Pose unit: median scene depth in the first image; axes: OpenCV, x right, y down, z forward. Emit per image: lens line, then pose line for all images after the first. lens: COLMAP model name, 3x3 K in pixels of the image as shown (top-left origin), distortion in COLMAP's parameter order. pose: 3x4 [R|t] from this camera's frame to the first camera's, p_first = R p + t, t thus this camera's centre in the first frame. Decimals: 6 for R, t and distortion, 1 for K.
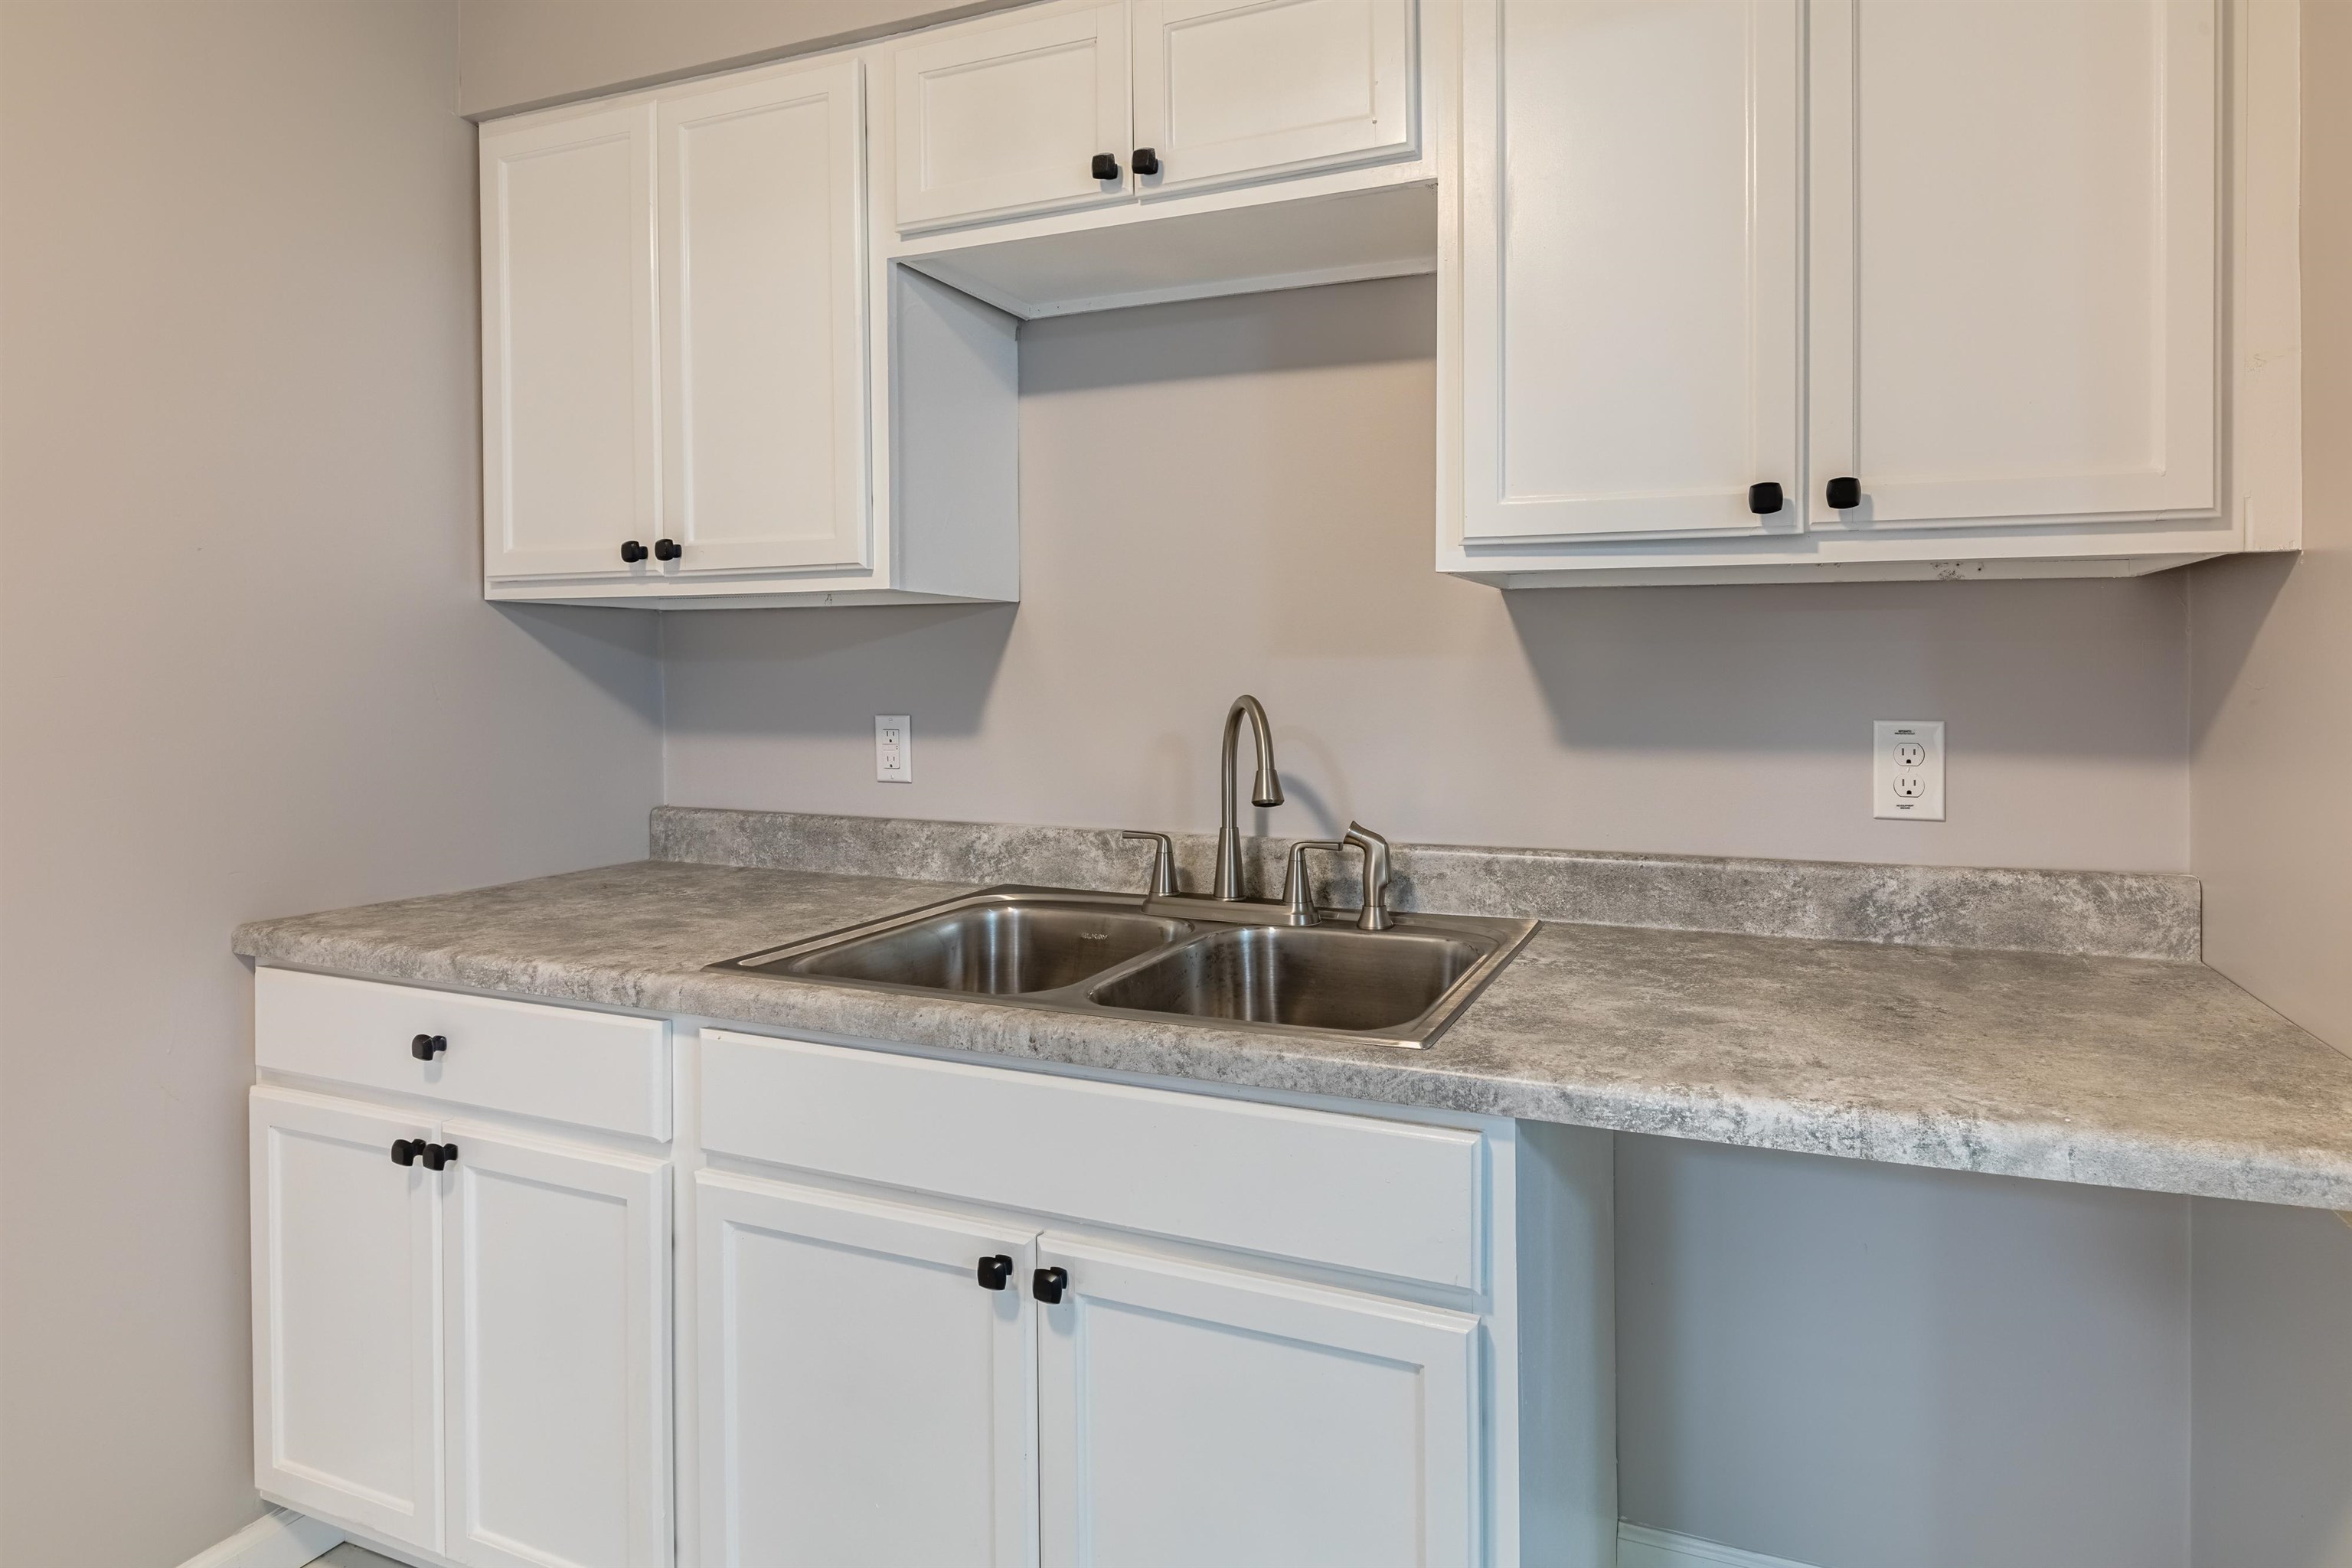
lens RADIAL K [[1154.1, 0, 1369.4], [0, 1154.1, 672.9], [0, 0, 1]] dist [0.001577, -0.002401]
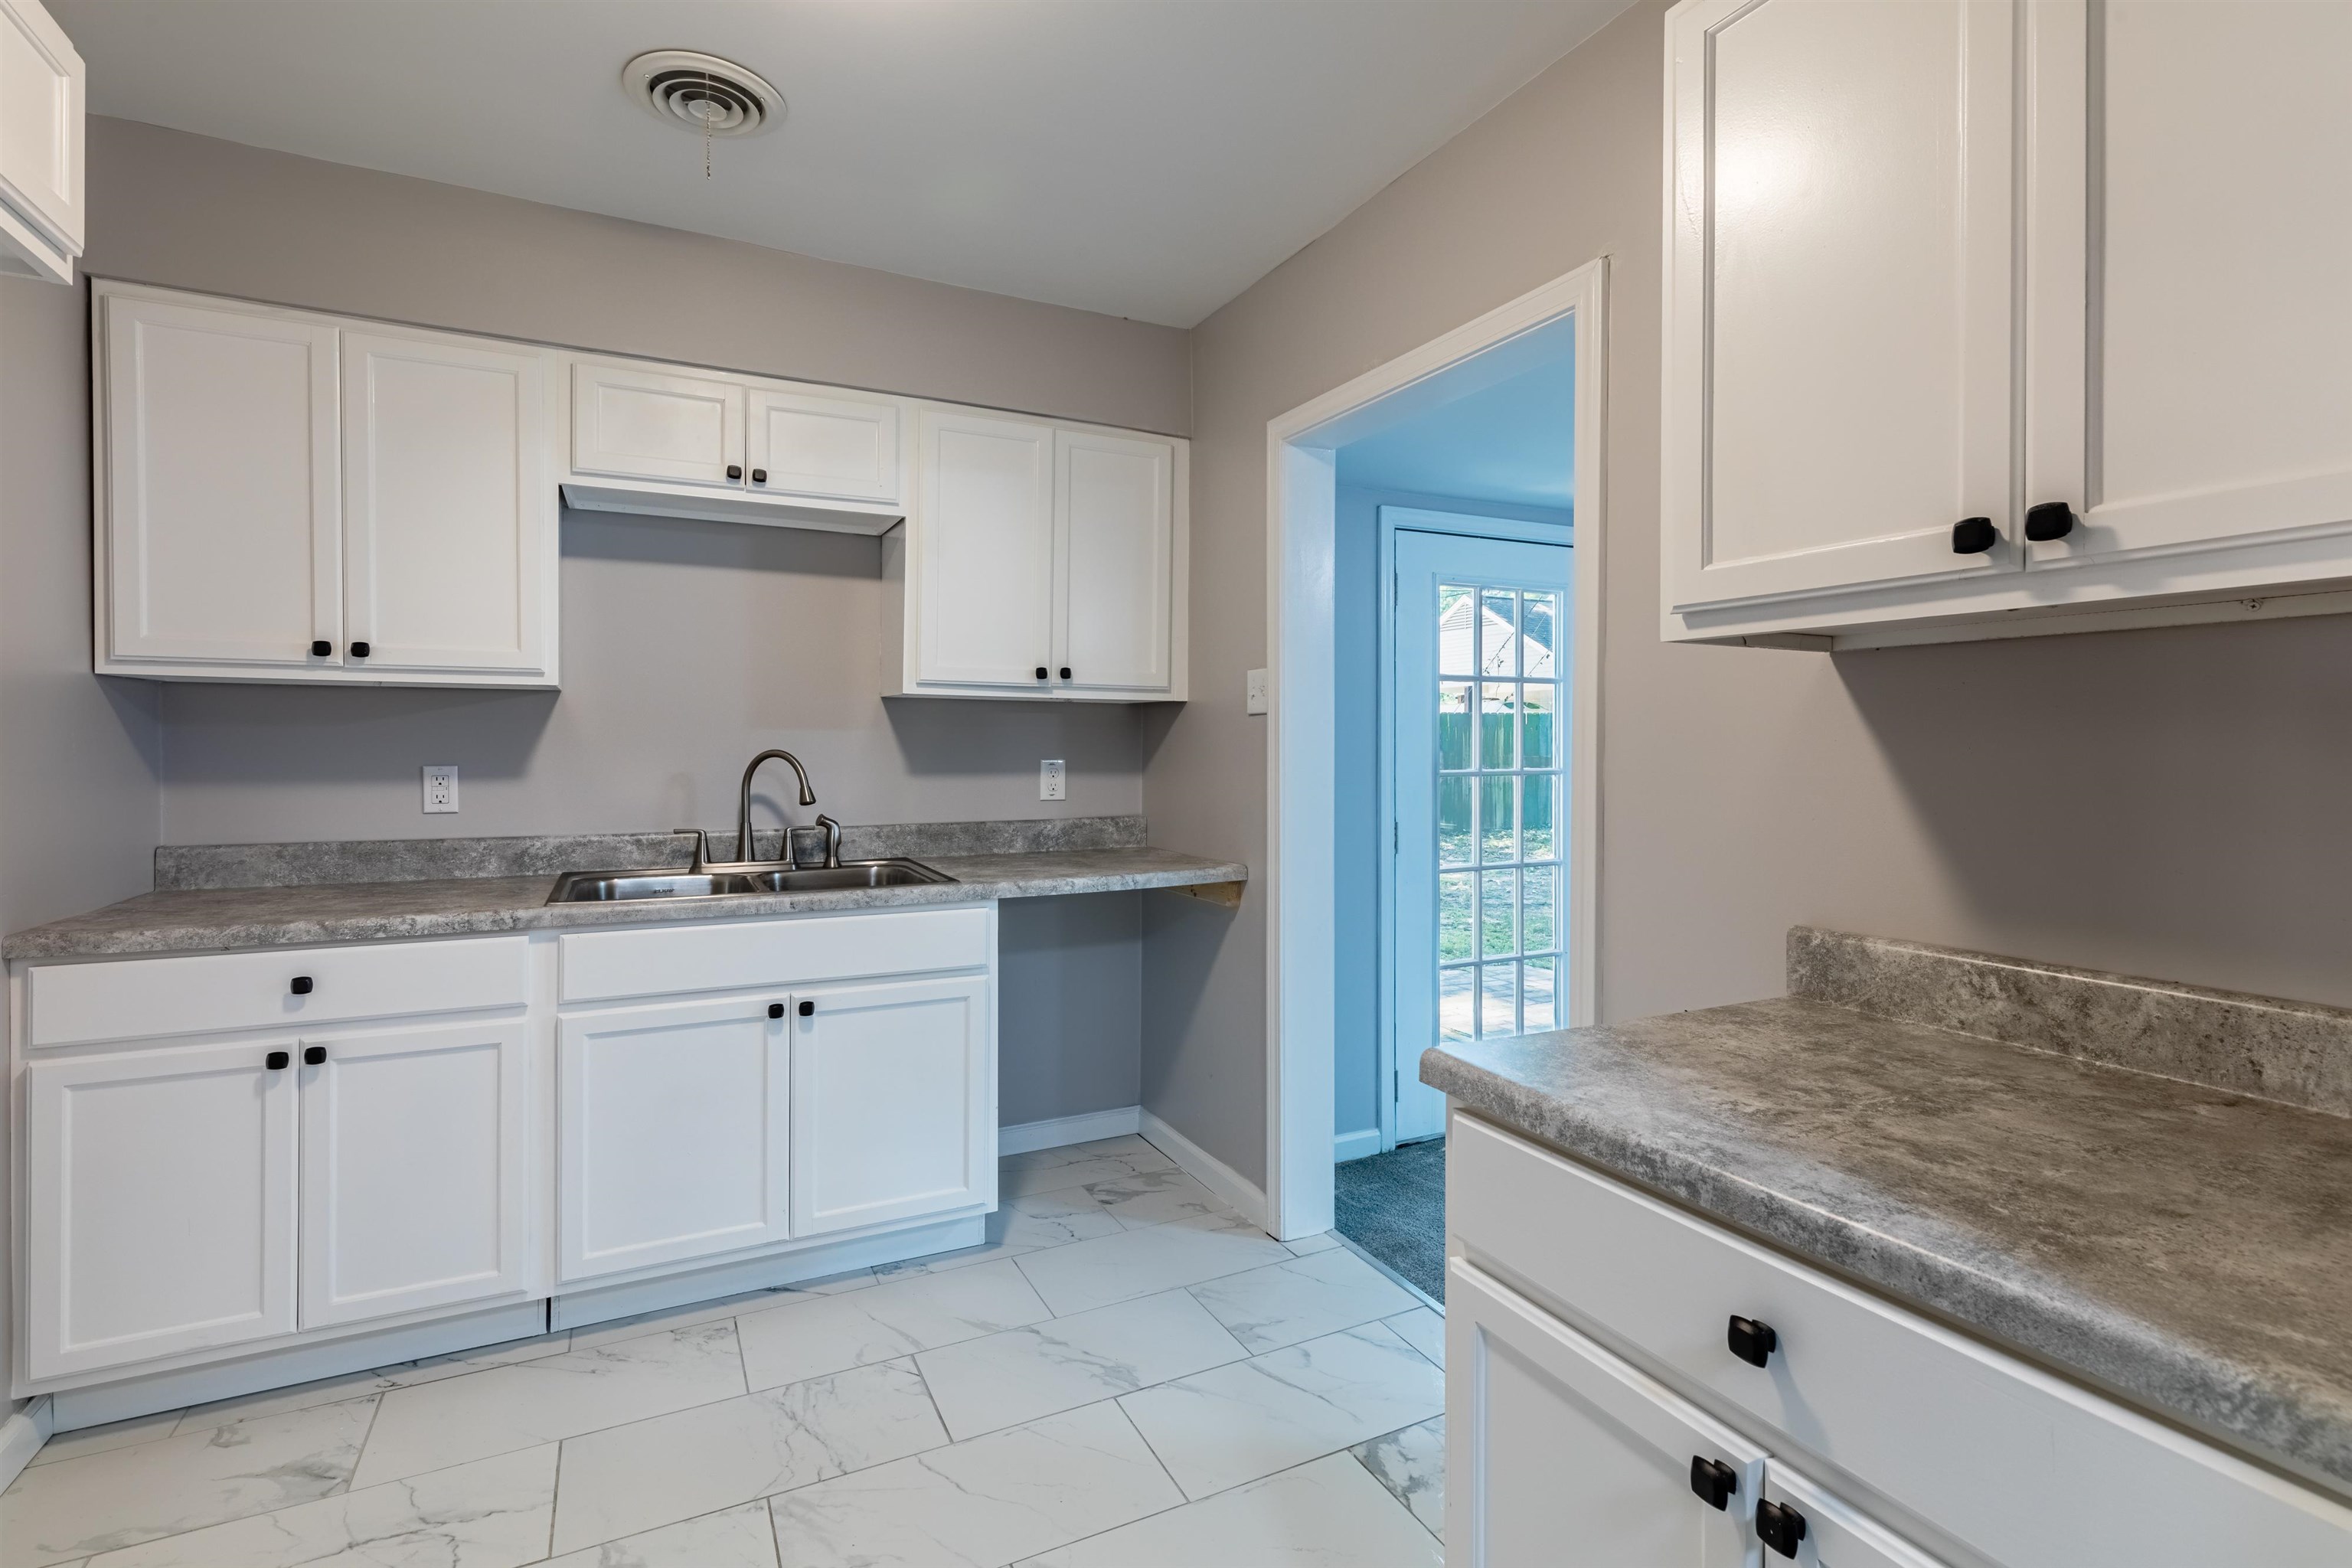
lens RADIAL K [[1077.5, 0, 1155.7], [0, 1077.5, 751.0], [0, 0, 1]] dist [0.007394, -0.002831]
pose [[0.700961, -0.003033, 0.713193, -1.006181], [-0.007318, 0.999908, 0.011445, -0.004160], [-0.713162, -0.013241, 0.700874, -0.744943]]
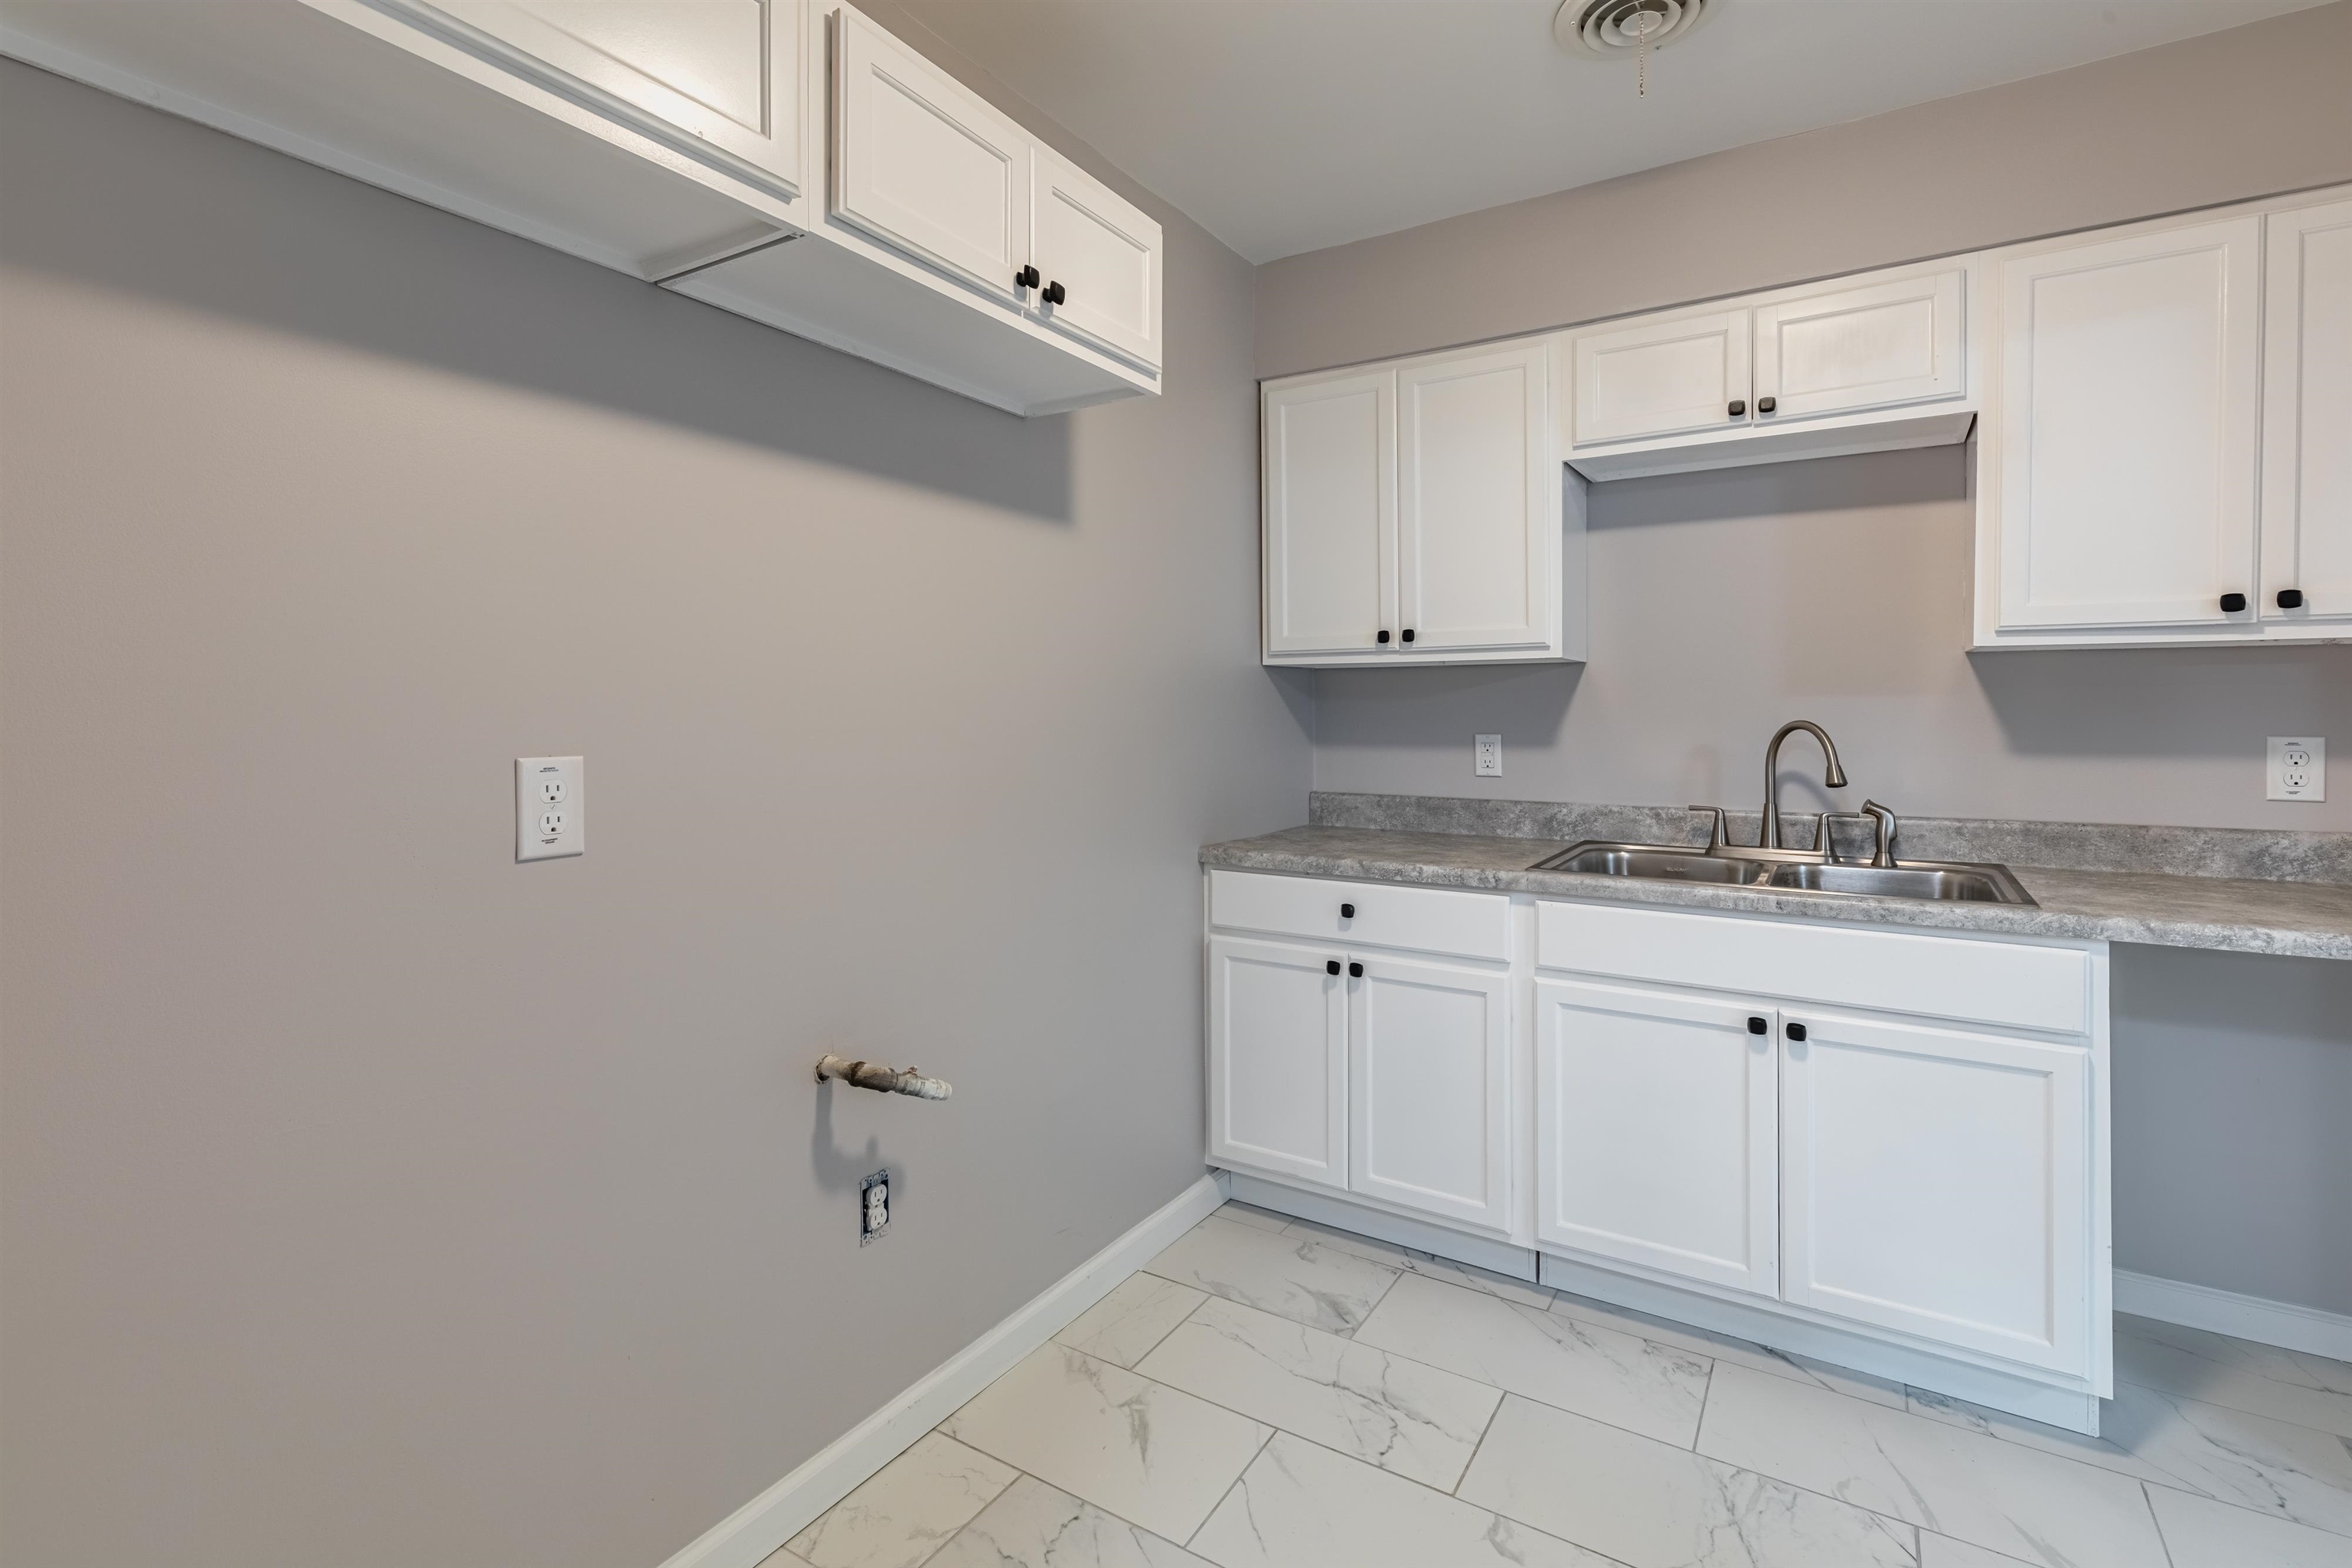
lens RADIAL K [[1077.5, 0, 1205.8], [0, 1077.5, 716.9], [0, 0, 1]] dist [0.007394, -0.002831]
pose [[0.978630, -0.001845, -0.205620, -0.661259], [0.004146, 0.999934, 0.010759, -0.006275], [0.205586, -0.011382, 0.978573, -0.710180]]
